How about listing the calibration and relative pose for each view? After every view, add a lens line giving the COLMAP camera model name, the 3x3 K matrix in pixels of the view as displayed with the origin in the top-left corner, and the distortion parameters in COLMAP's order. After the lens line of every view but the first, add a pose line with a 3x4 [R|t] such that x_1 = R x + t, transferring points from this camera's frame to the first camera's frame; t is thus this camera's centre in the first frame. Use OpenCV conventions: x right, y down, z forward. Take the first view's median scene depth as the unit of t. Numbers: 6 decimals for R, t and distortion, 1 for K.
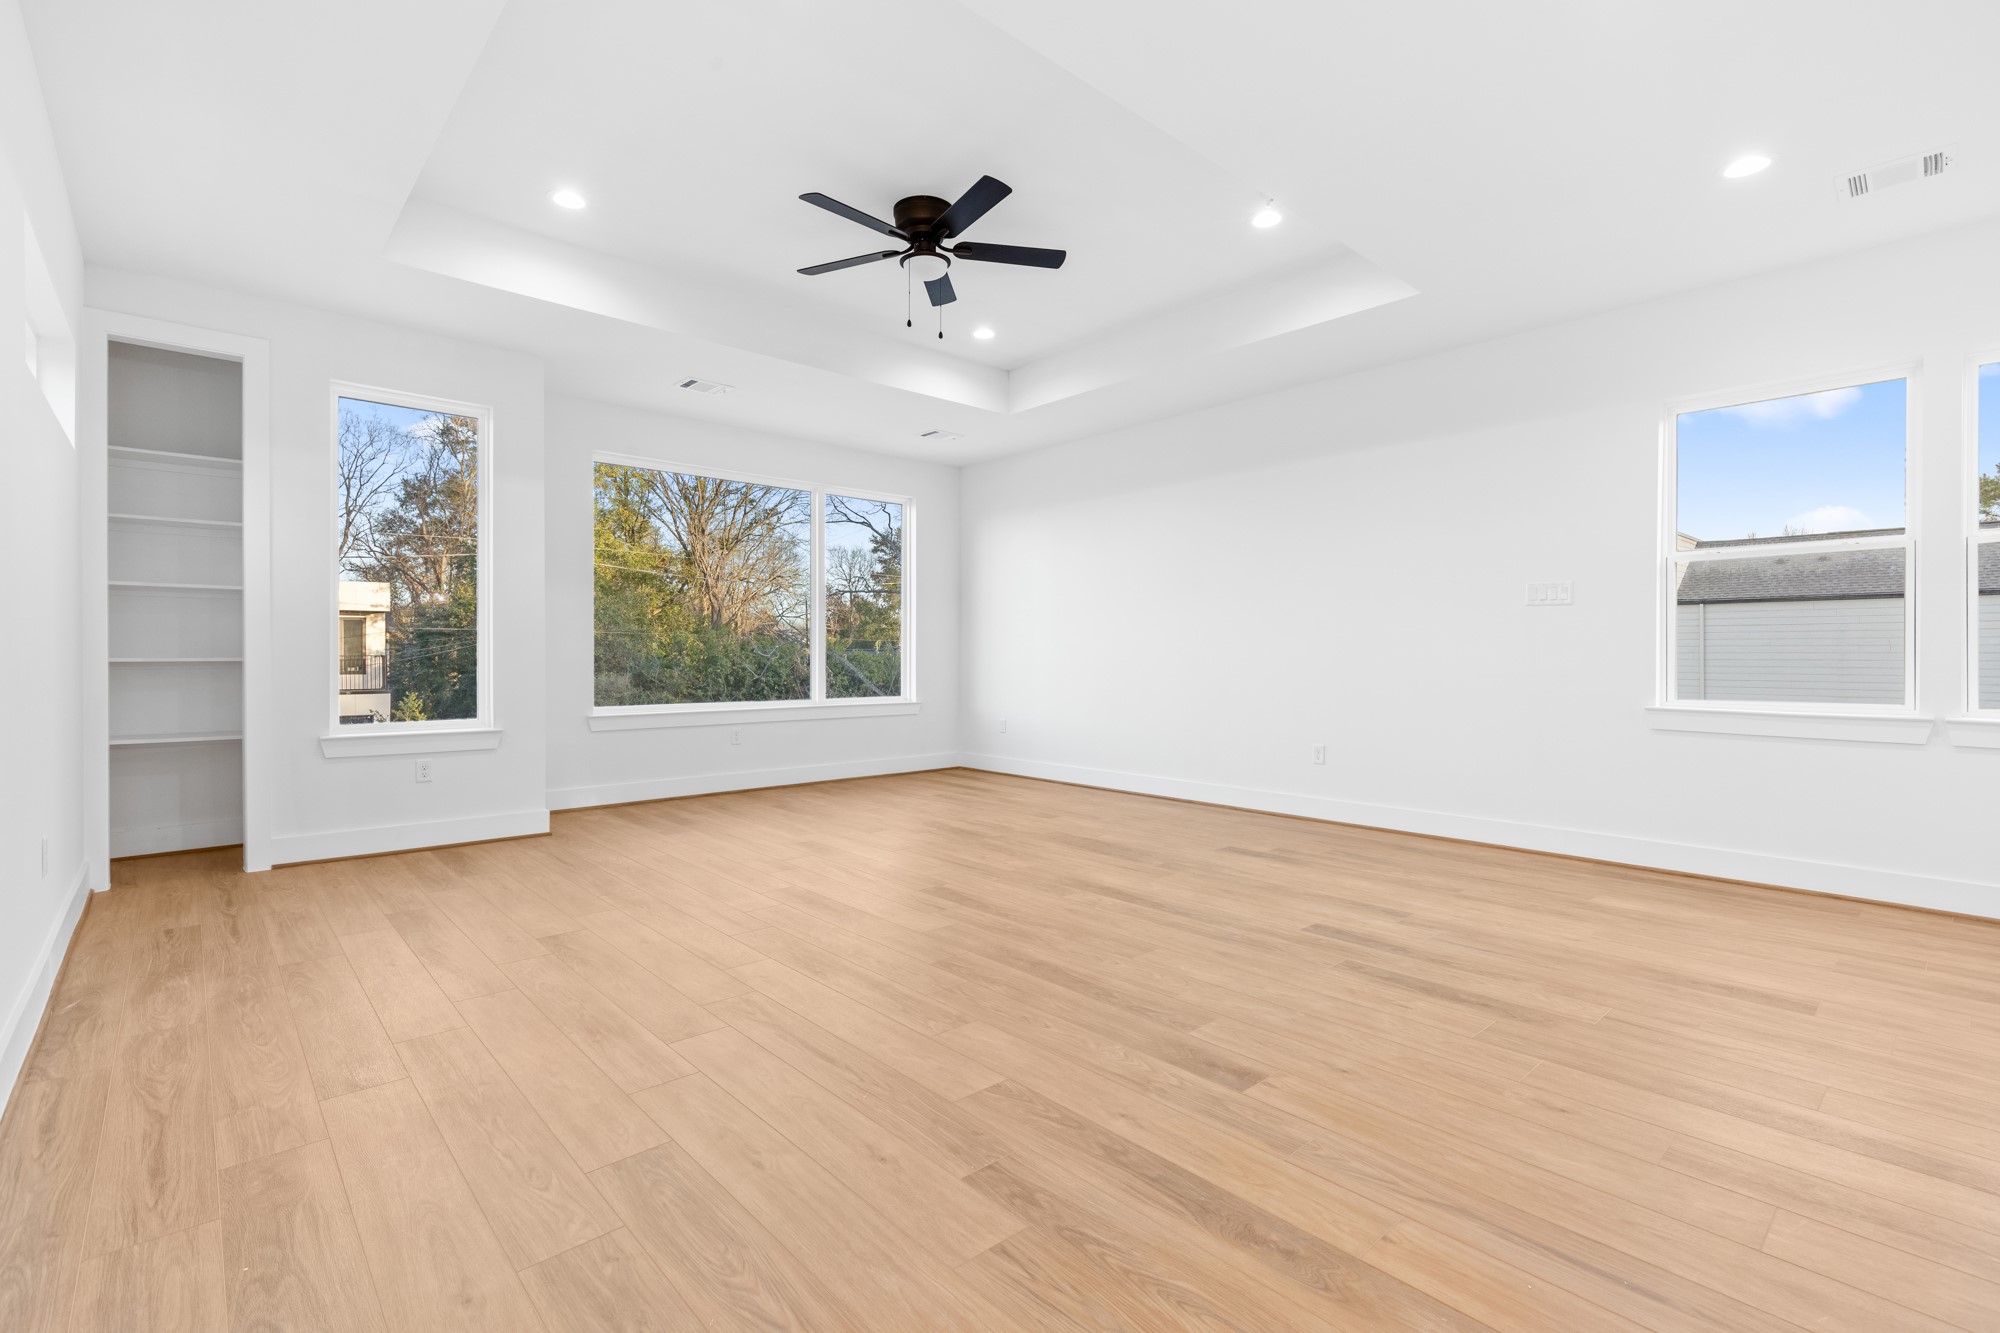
lens RADIAL K [[905.0, 0, 1005.2], [0, 905.0, 668.2], [0, 0, 1]] dist [0.004200, -0.000628]
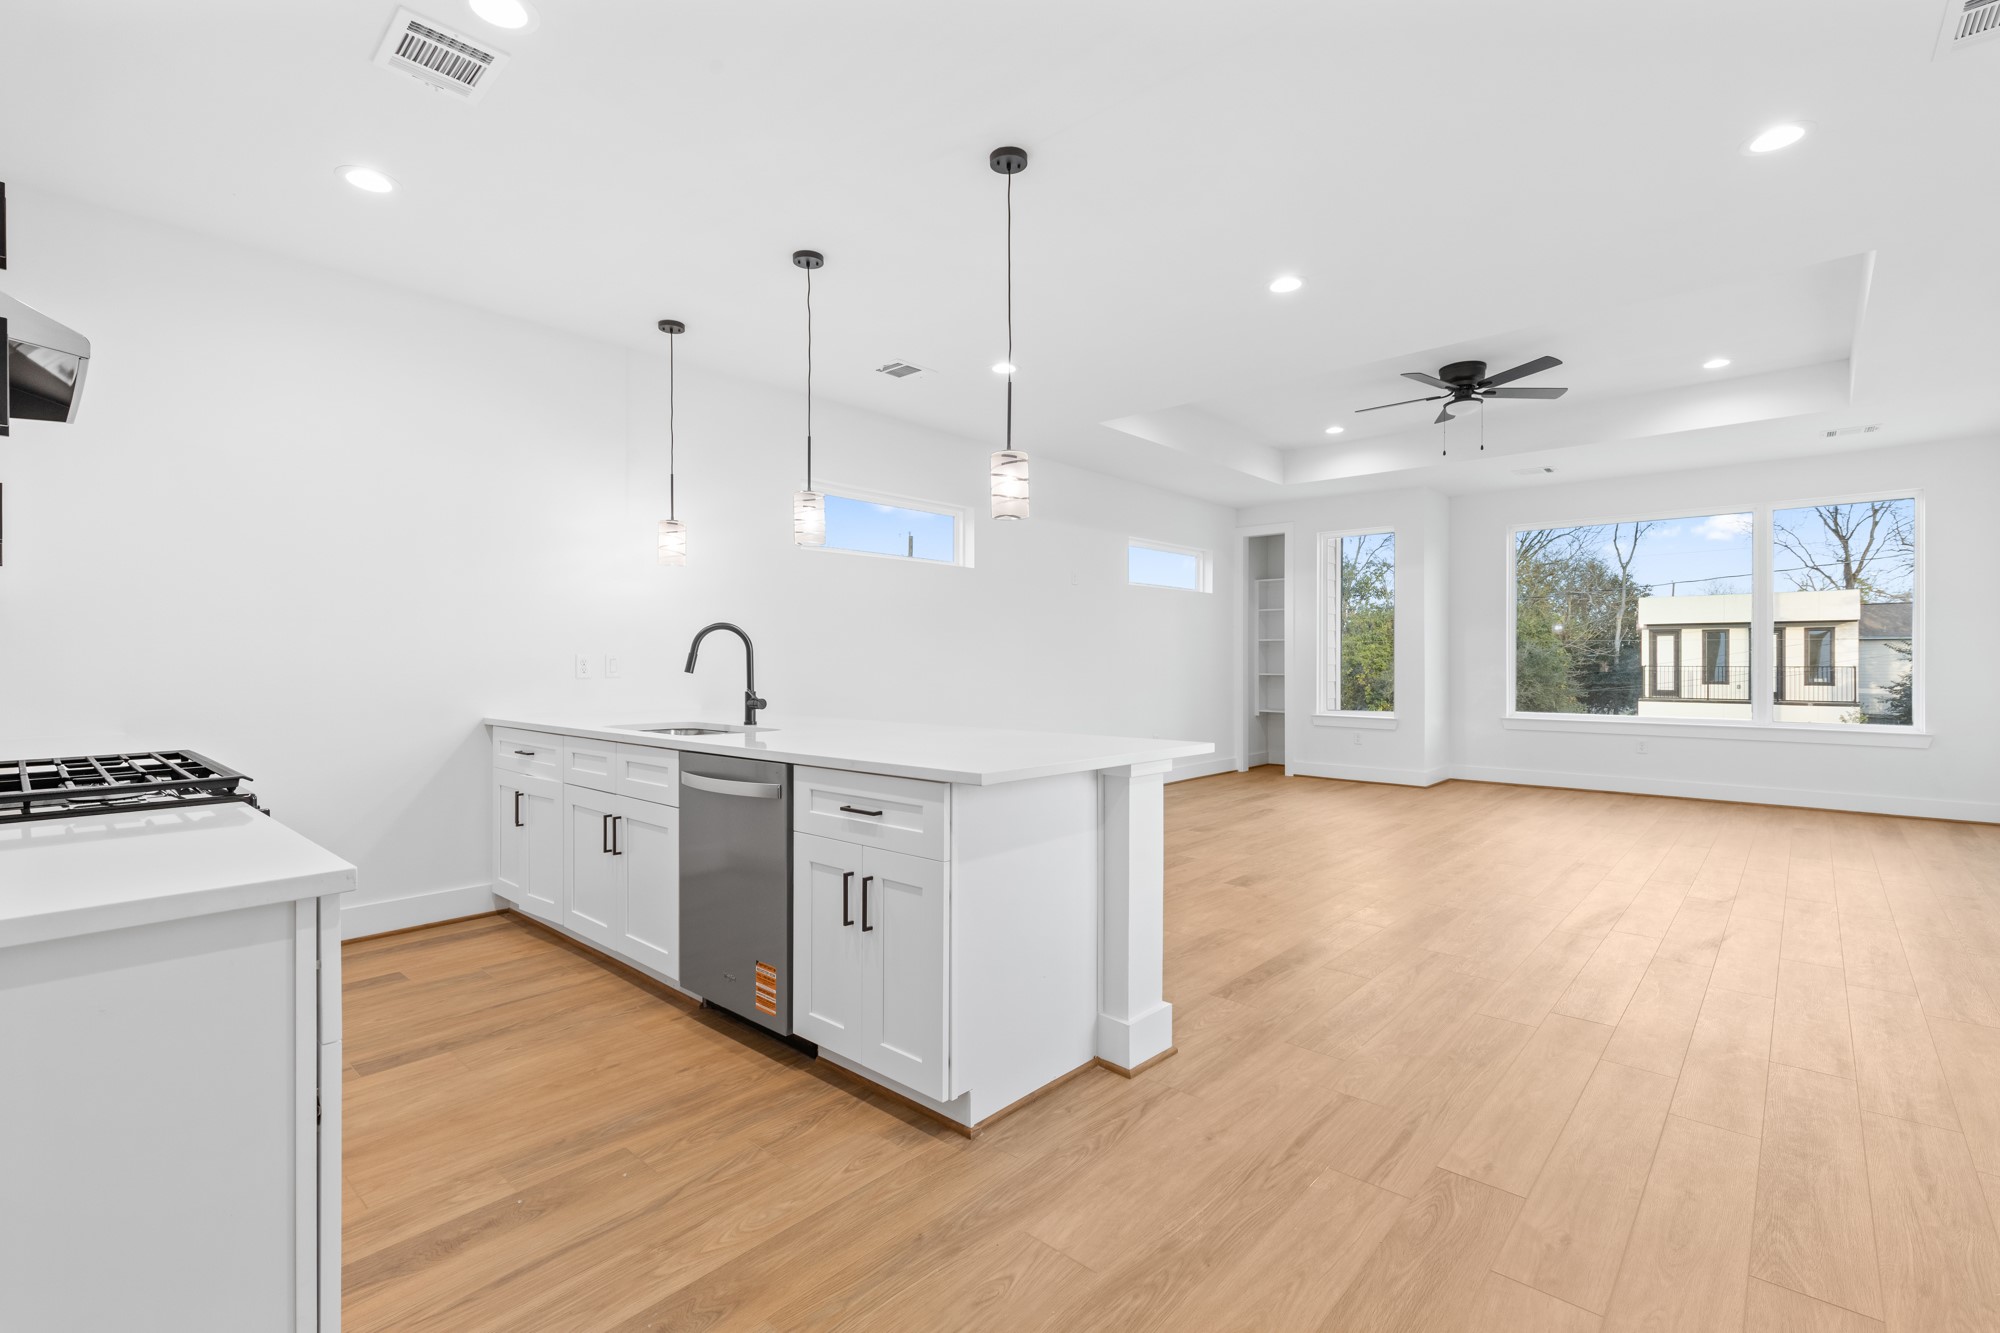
lens RADIAL K [[905.0, 0, 995.7], [0, 905.0, 660.9], [0, 0, 1]] dist [0.004200, -0.000628]
pose [[0.095832, -0.000441, -0.995397, 1.708108], [-0.015929, 0.999871, -0.001976, -0.038189], [0.995270, 0.016045, 0.095813, 0.175648]]
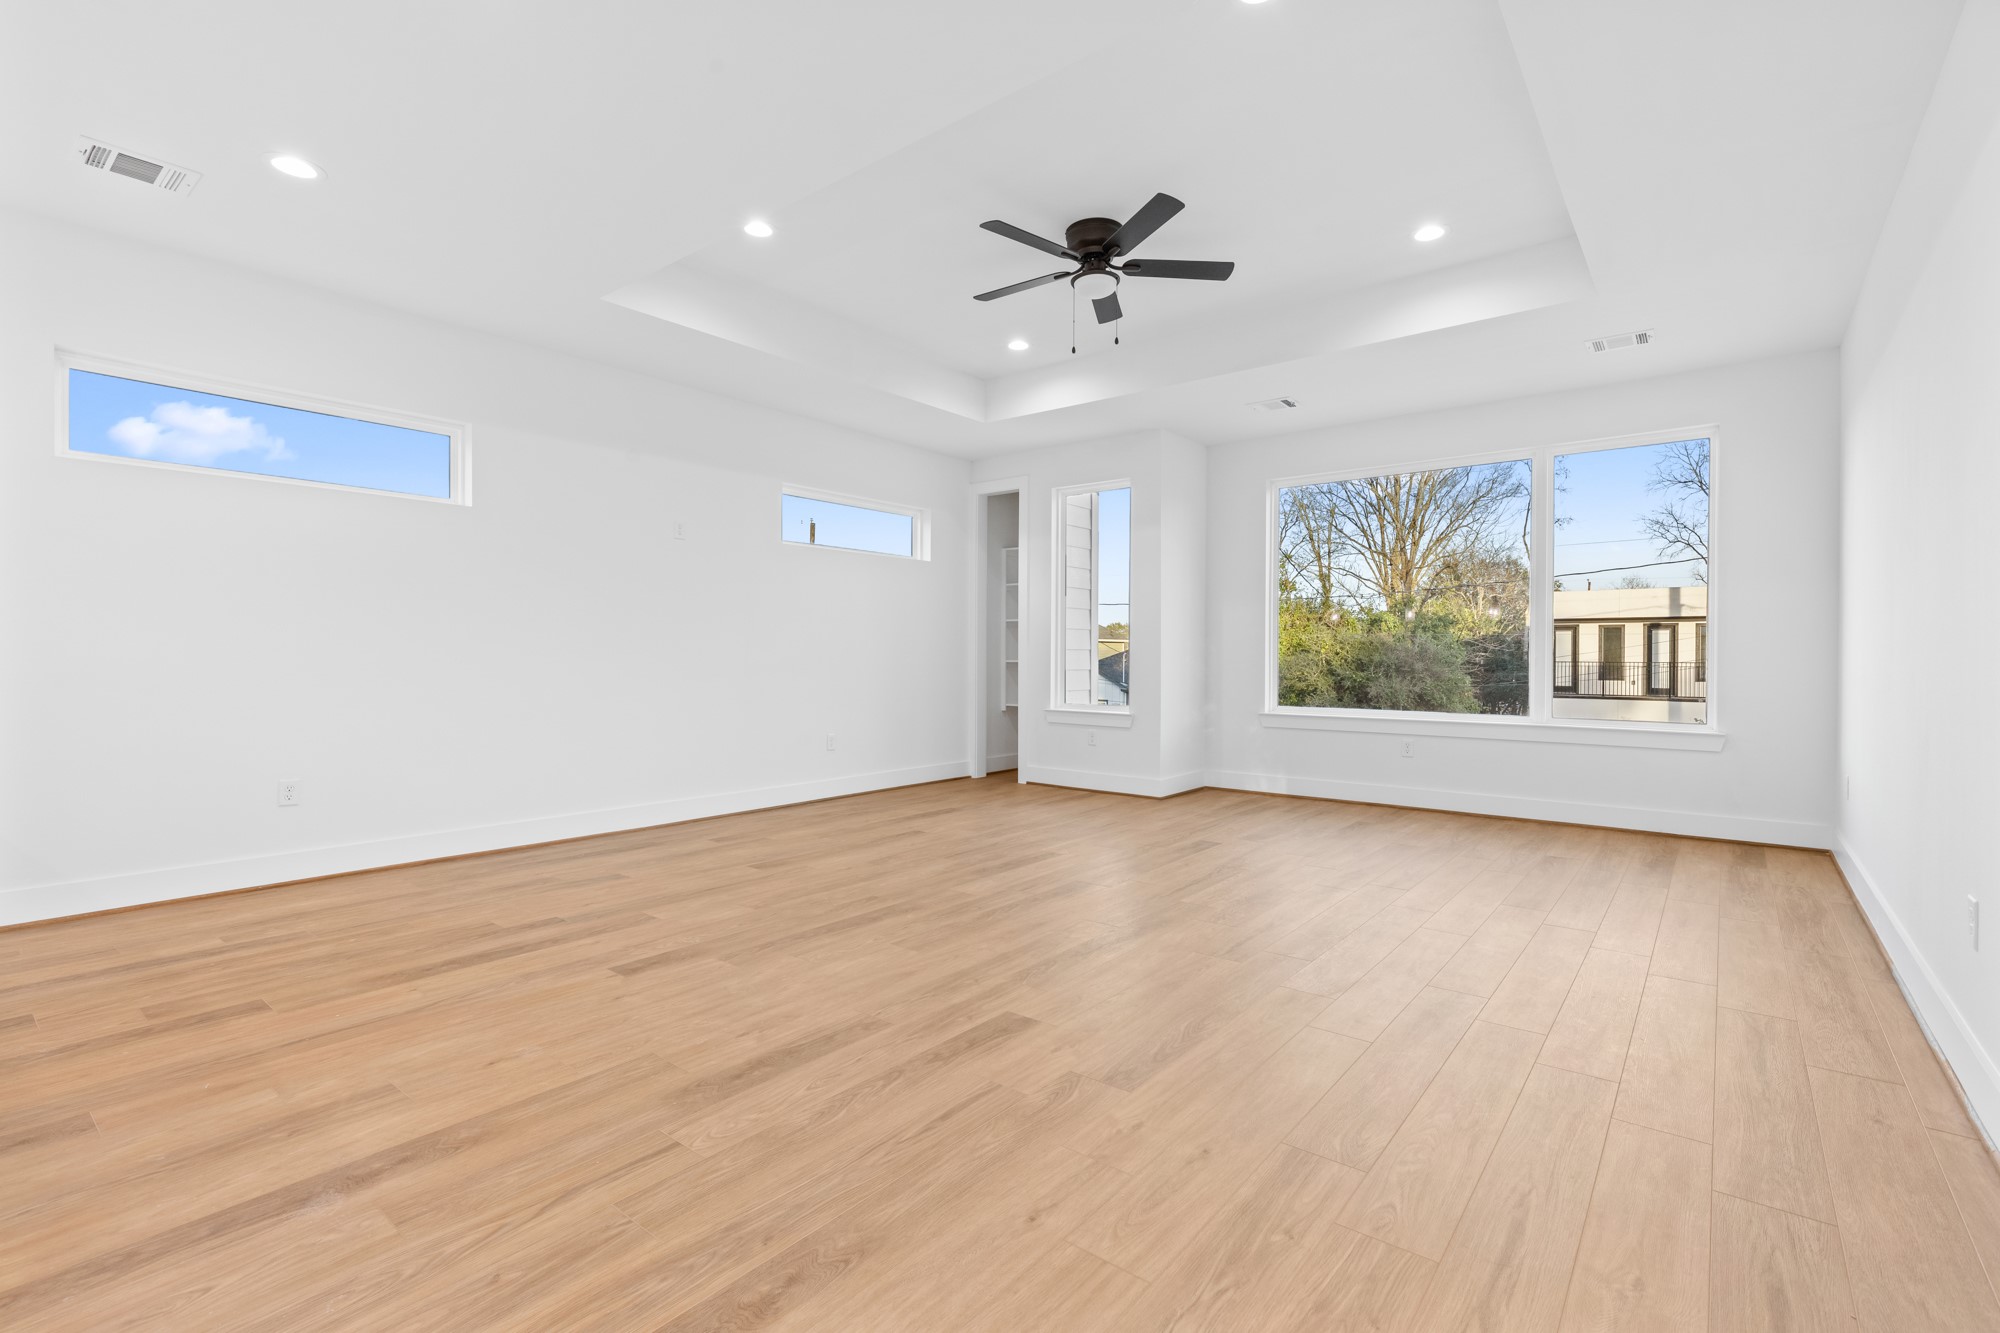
lens RADIAL K [[905.0, 0, 1003.4], [0, 905.0, 665.3], [0, 0, 1]] dist [0.004200, -0.000628]
pose [[0.153651, 0.009576, -0.988079, 1.251748], [-0.020123, 0.999776, 0.006560, -0.017333], [0.987920, 0.018875, 0.153809, 0.994805]]
